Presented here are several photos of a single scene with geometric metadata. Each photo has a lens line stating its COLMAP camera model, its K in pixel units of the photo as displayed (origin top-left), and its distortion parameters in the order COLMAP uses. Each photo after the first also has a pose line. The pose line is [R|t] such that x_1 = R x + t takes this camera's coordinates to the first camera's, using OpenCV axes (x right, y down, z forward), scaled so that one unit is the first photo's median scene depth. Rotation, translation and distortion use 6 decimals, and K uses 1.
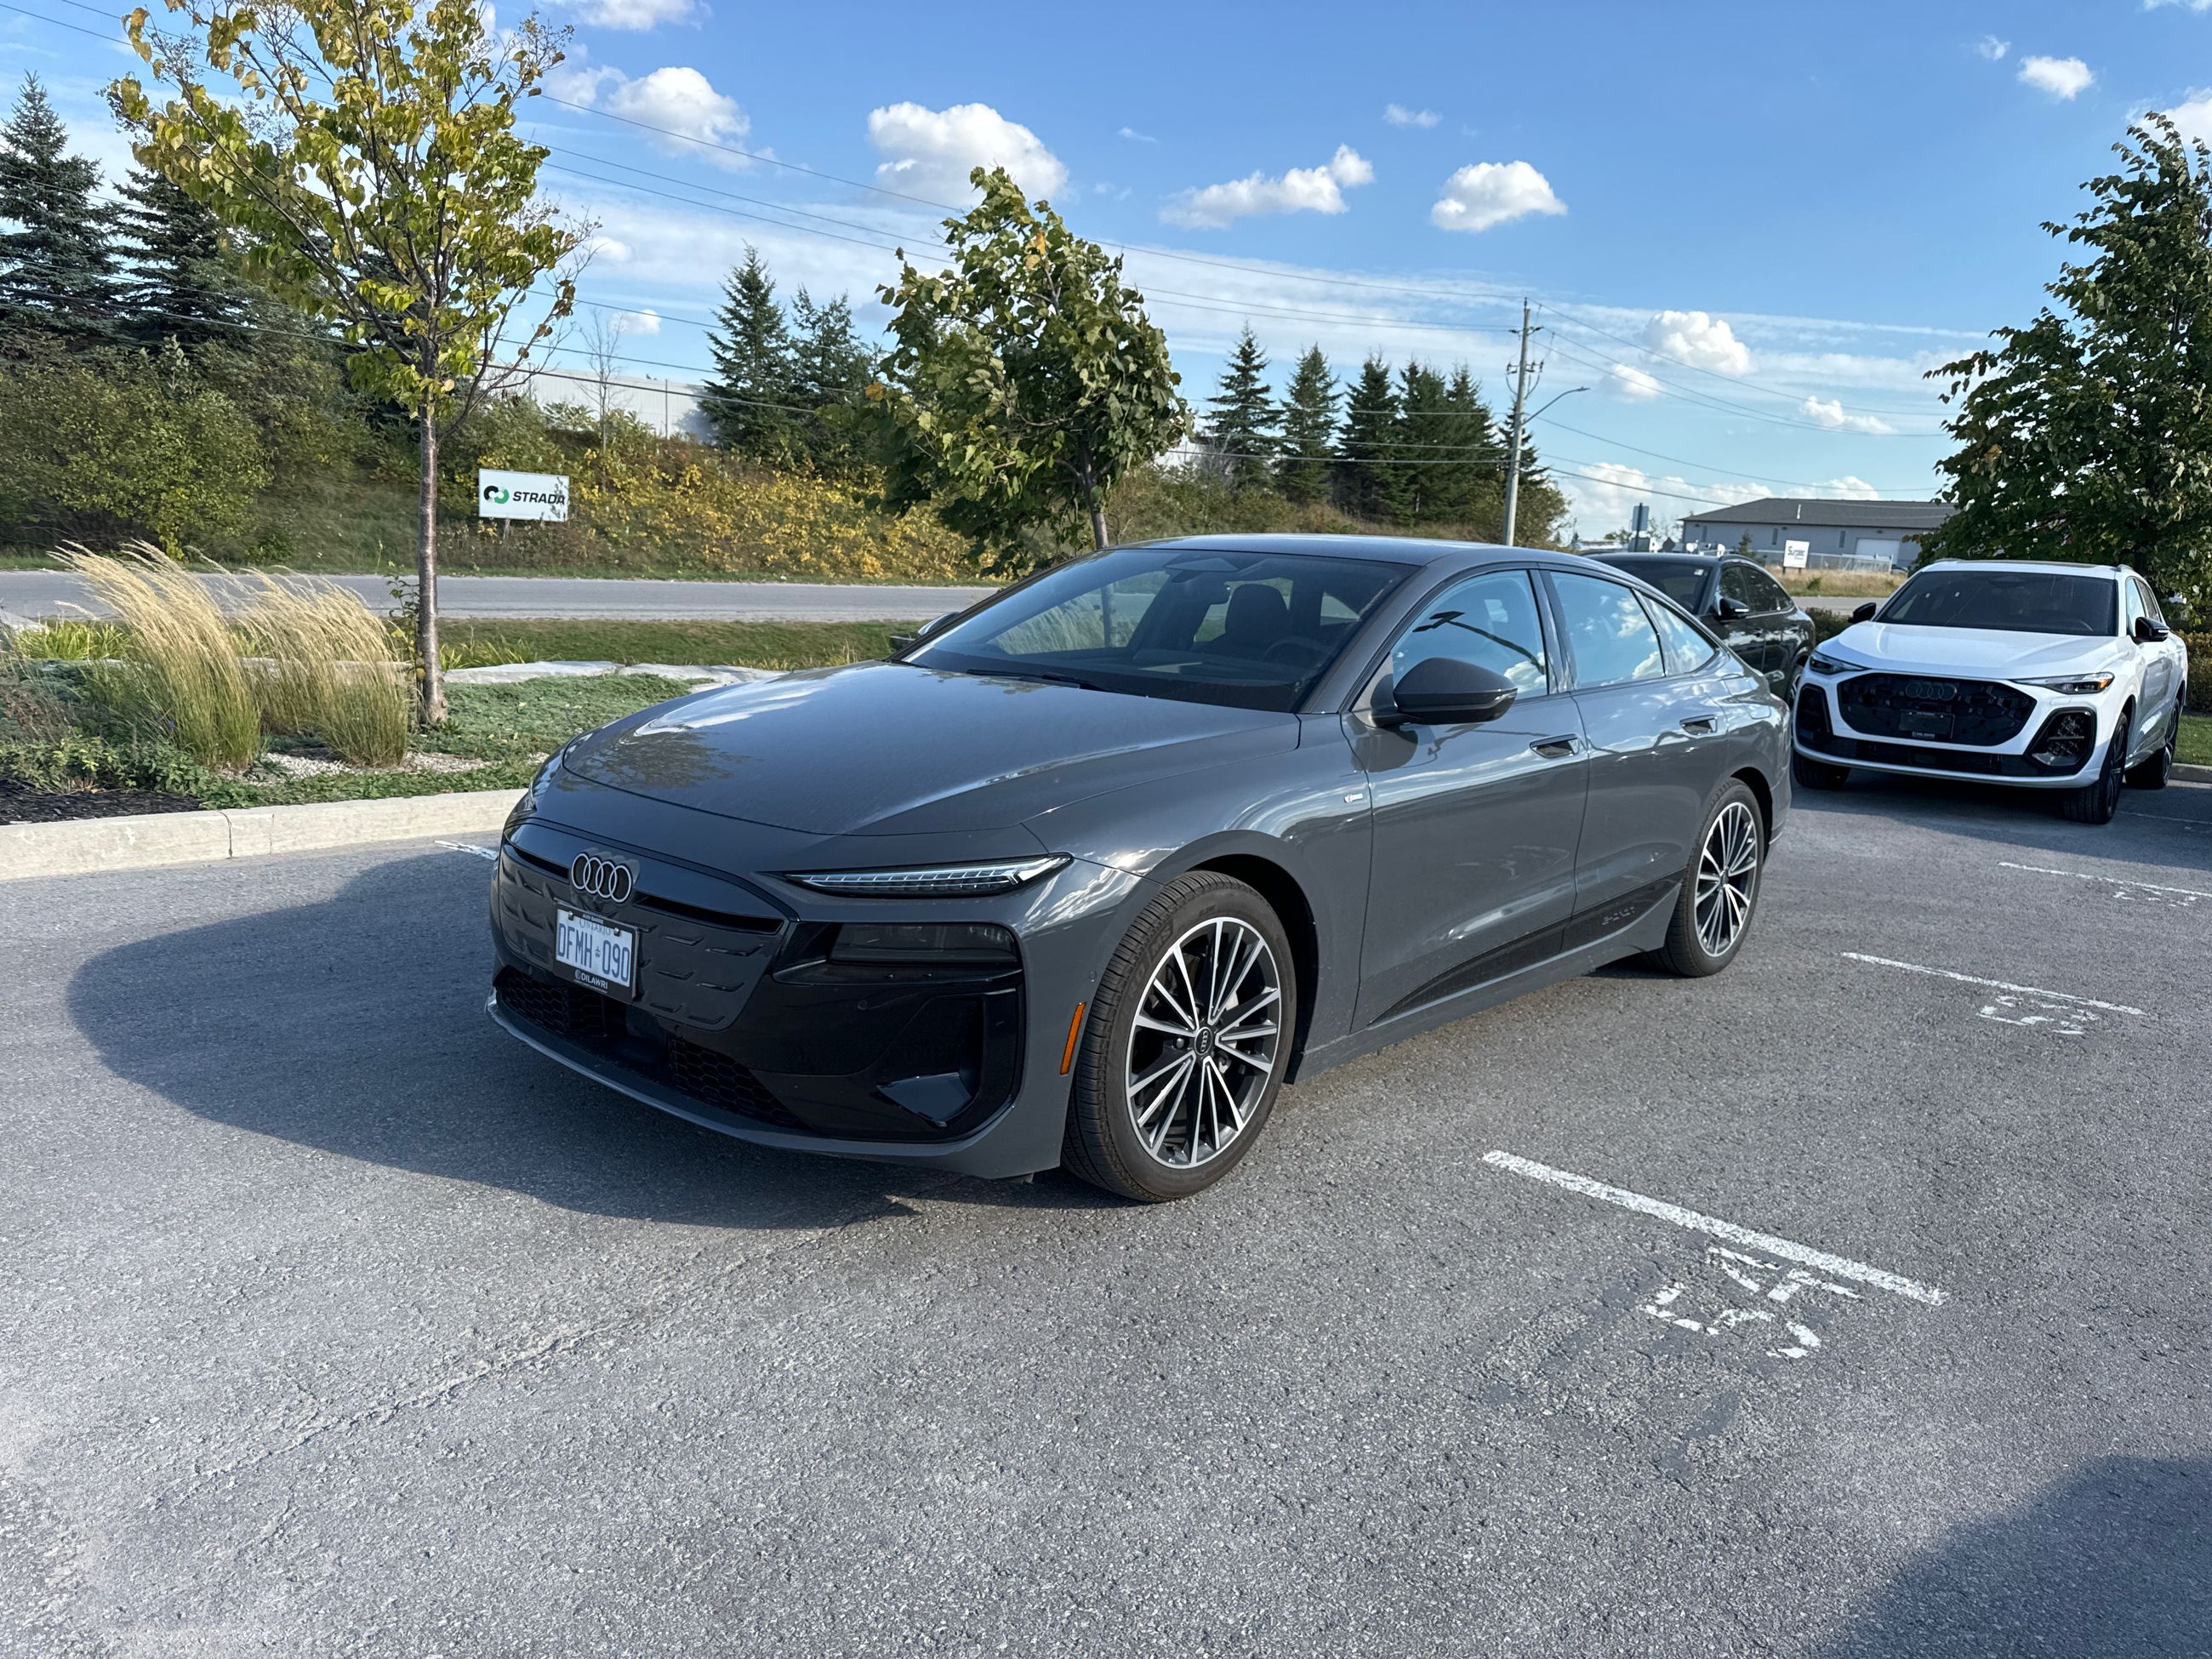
lens RADIAL K [[1560.4, 0, 1096.0], [0, 1560.4, 863.9], [0, 0, 1]] dist [0.049280, -0.043899]
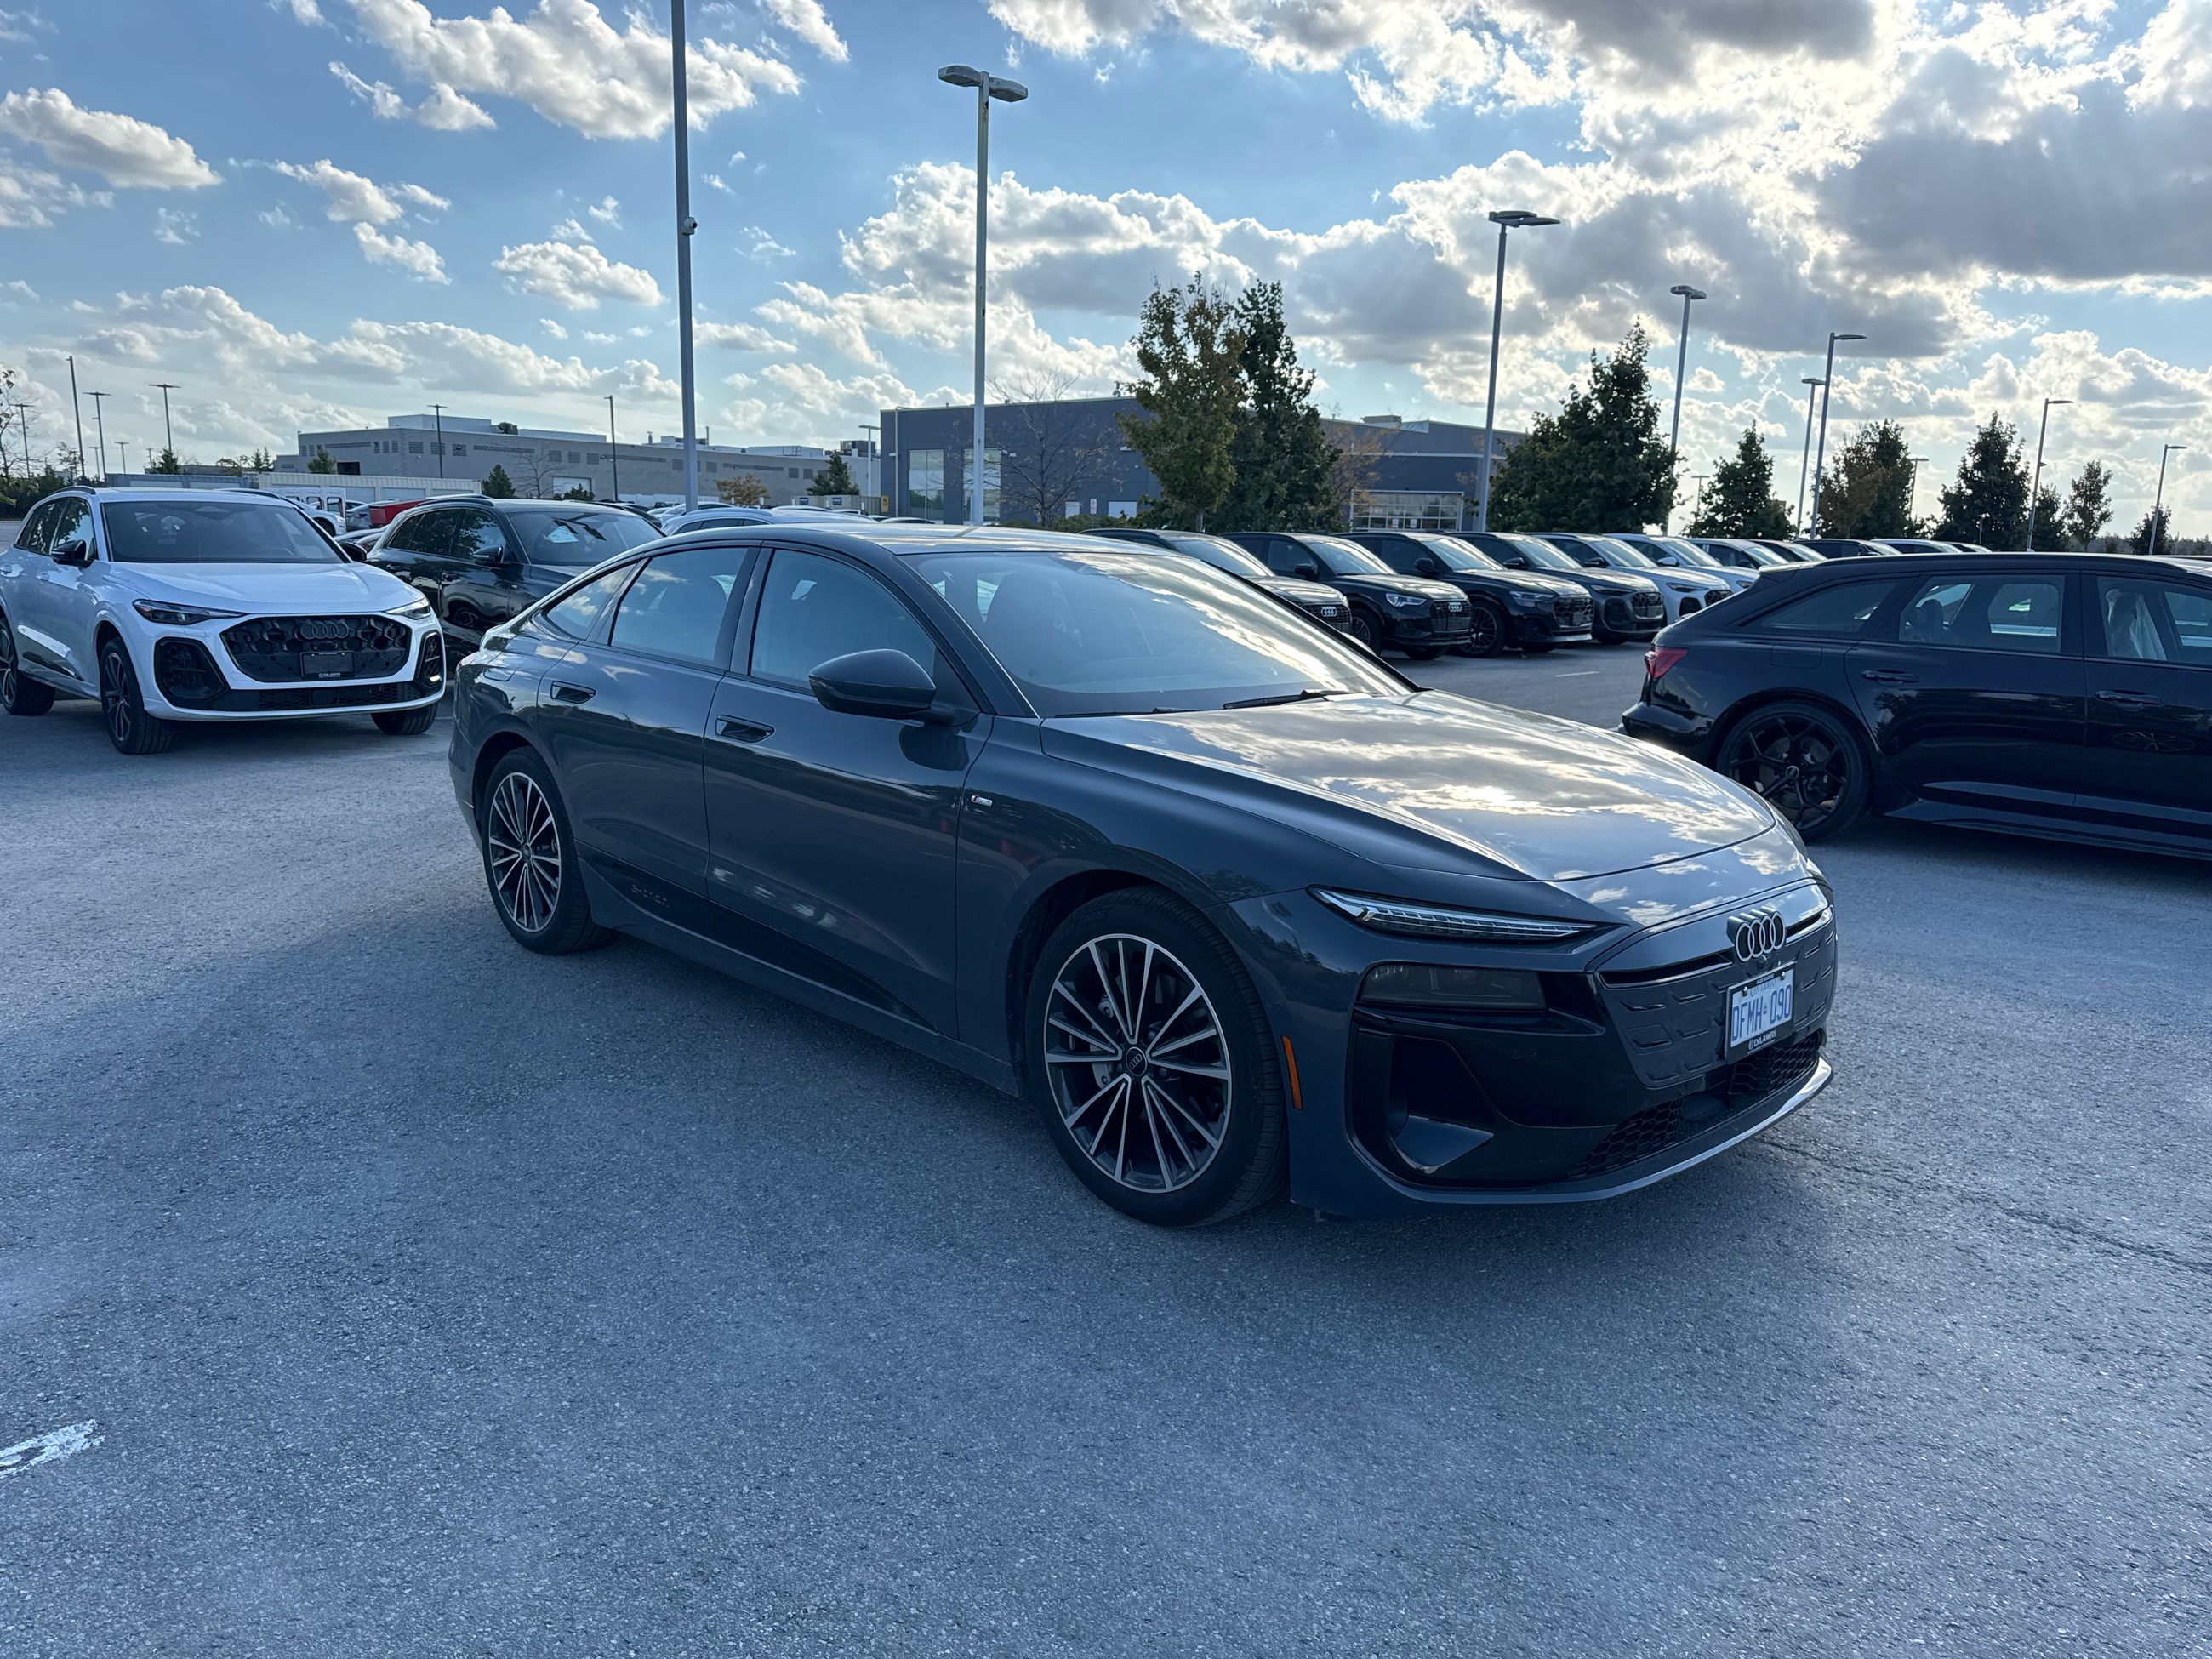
lens RADIAL K [[1563.4, 0, 1103.6], [0, 1563.4, 873.5], [0, 0, 1]] dist [0.033298, -0.034909]
pose [[0.066033, -0.257076, 0.964132, -0.237577], [0.178353, 0.953722, 0.242085, -0.063363], [-0.981748, 0.155970, 0.108828, 0.237004]]
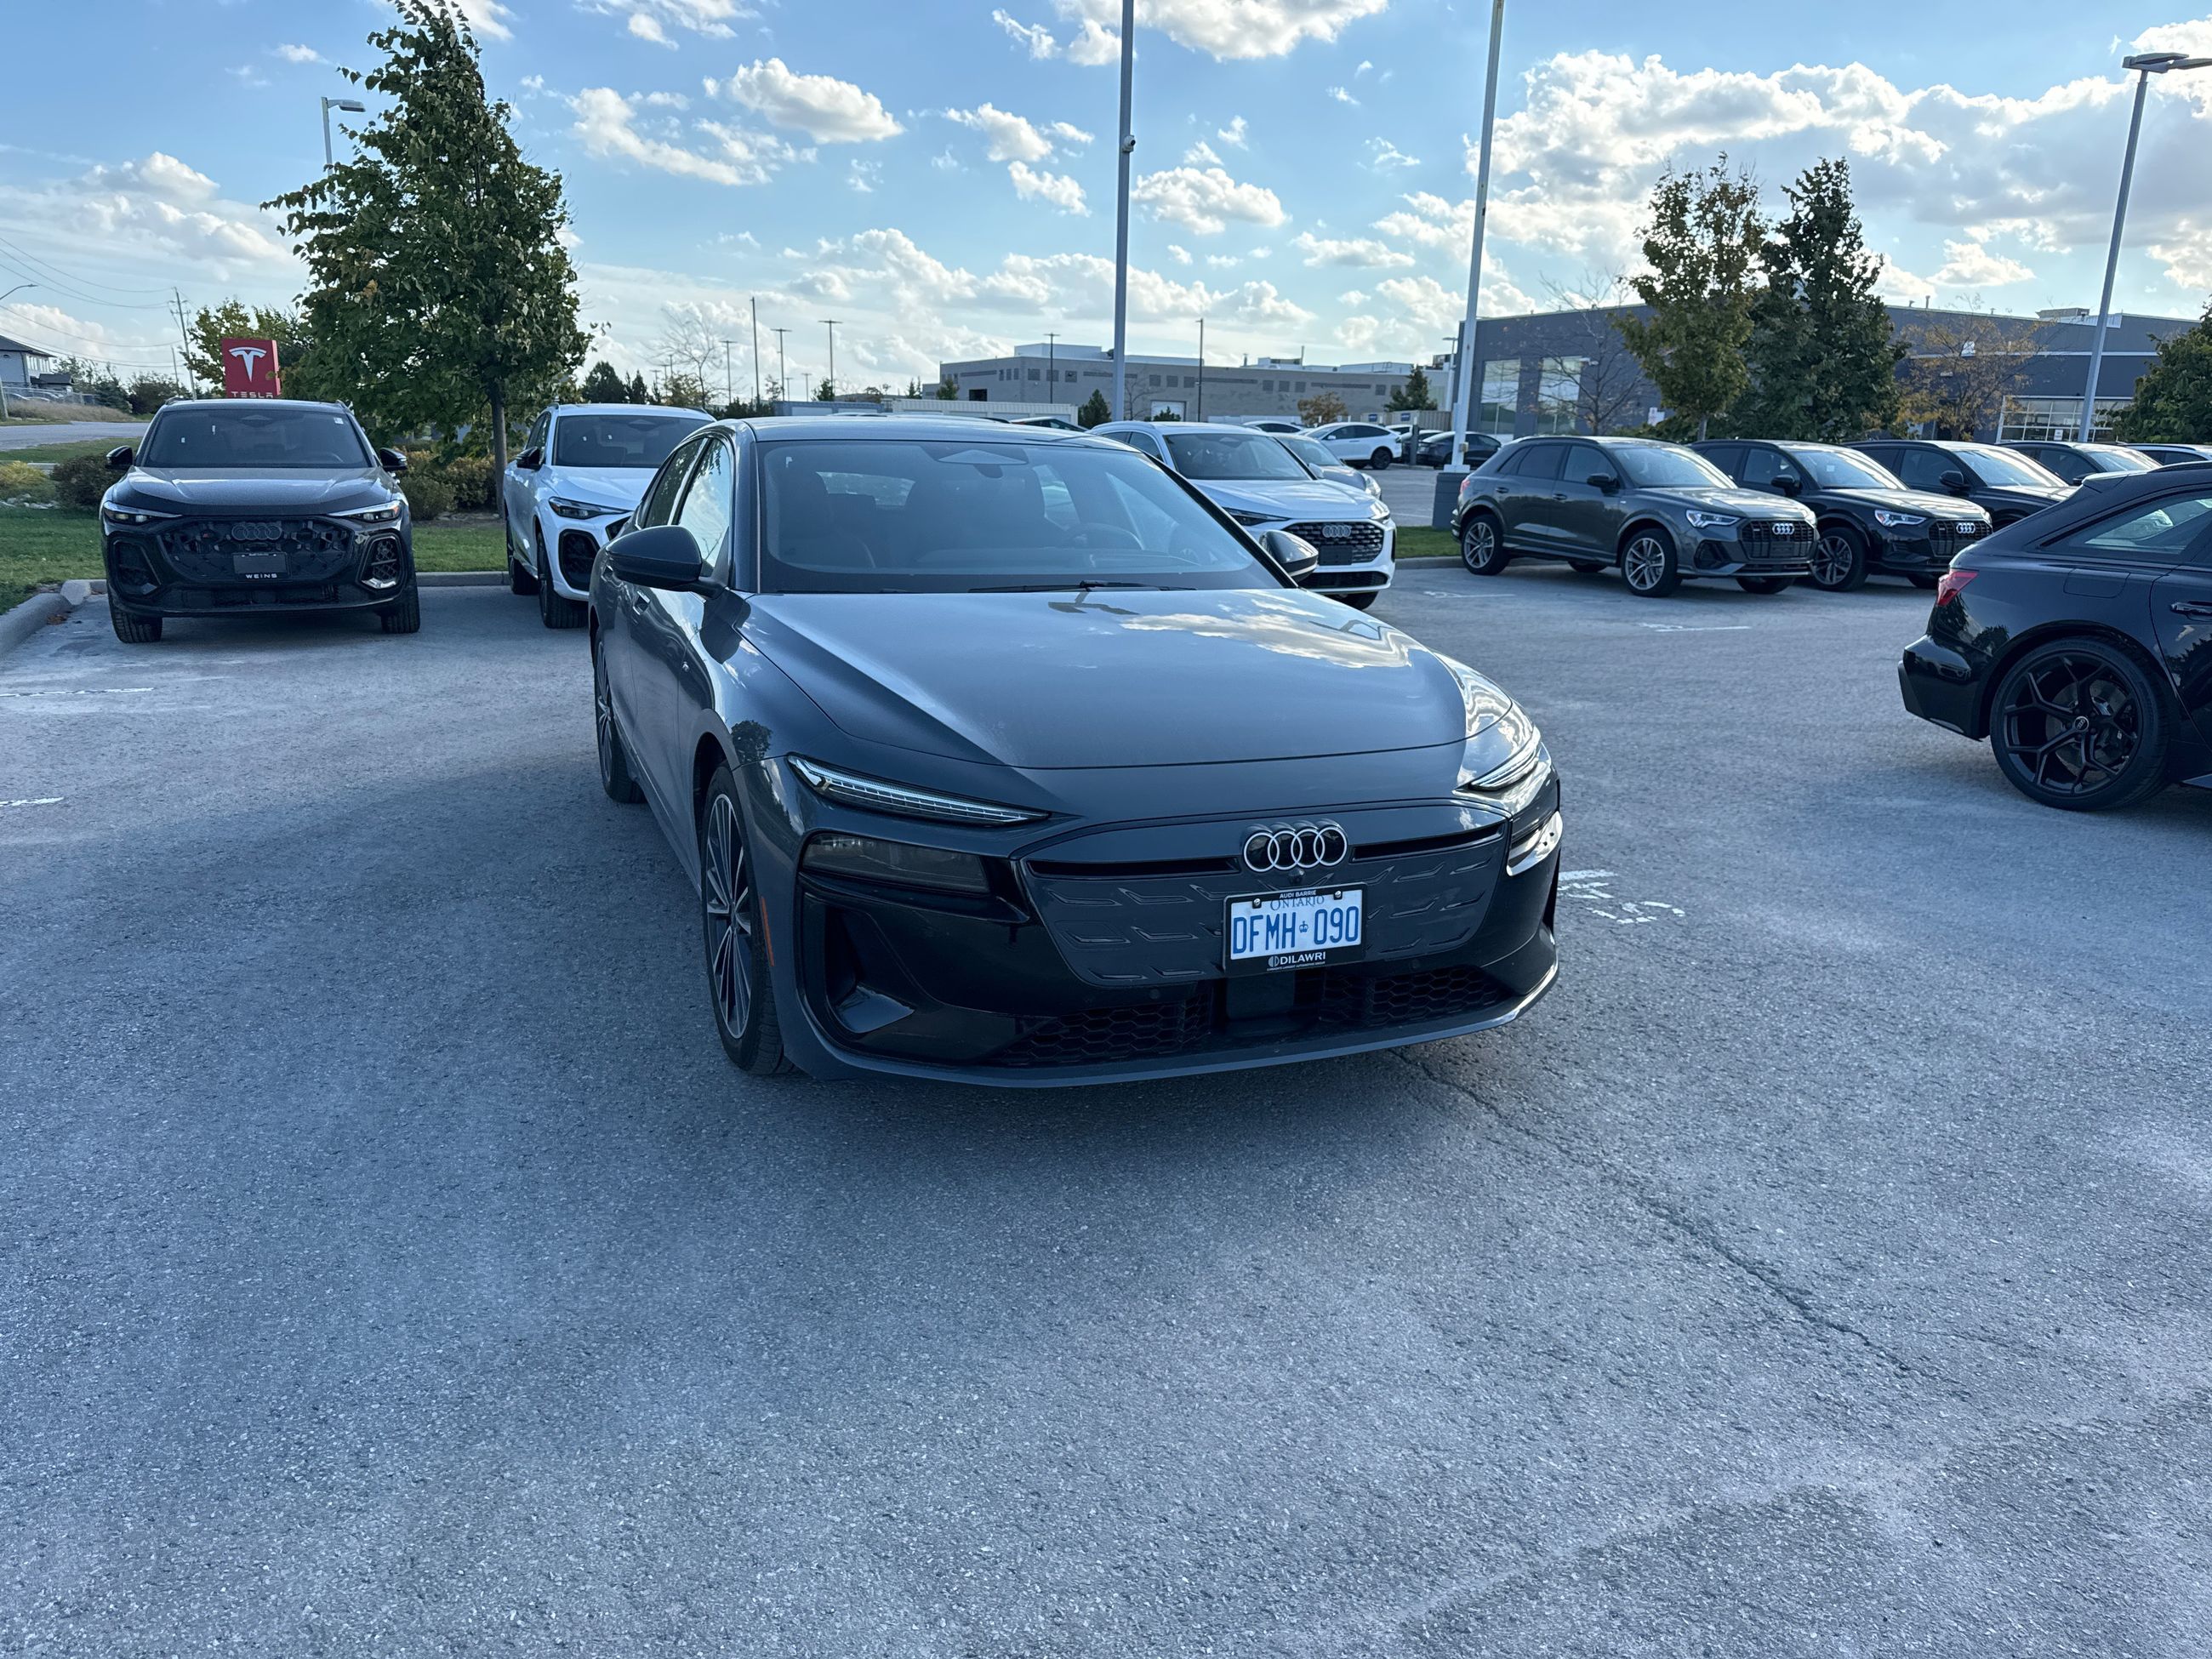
lens RADIAL K [[1564.7, 0, 1086.3], [0, 1564.7, 869.1], [0, 0, 1]] dist [0.036718, -0.040474]
pose [[0.434714, -0.275705, 0.857328, -0.213297], [0.178253, 0.959492, 0.218176, -0.037225], [-0.882751, 0.057977, 0.466250, 0.124495]]
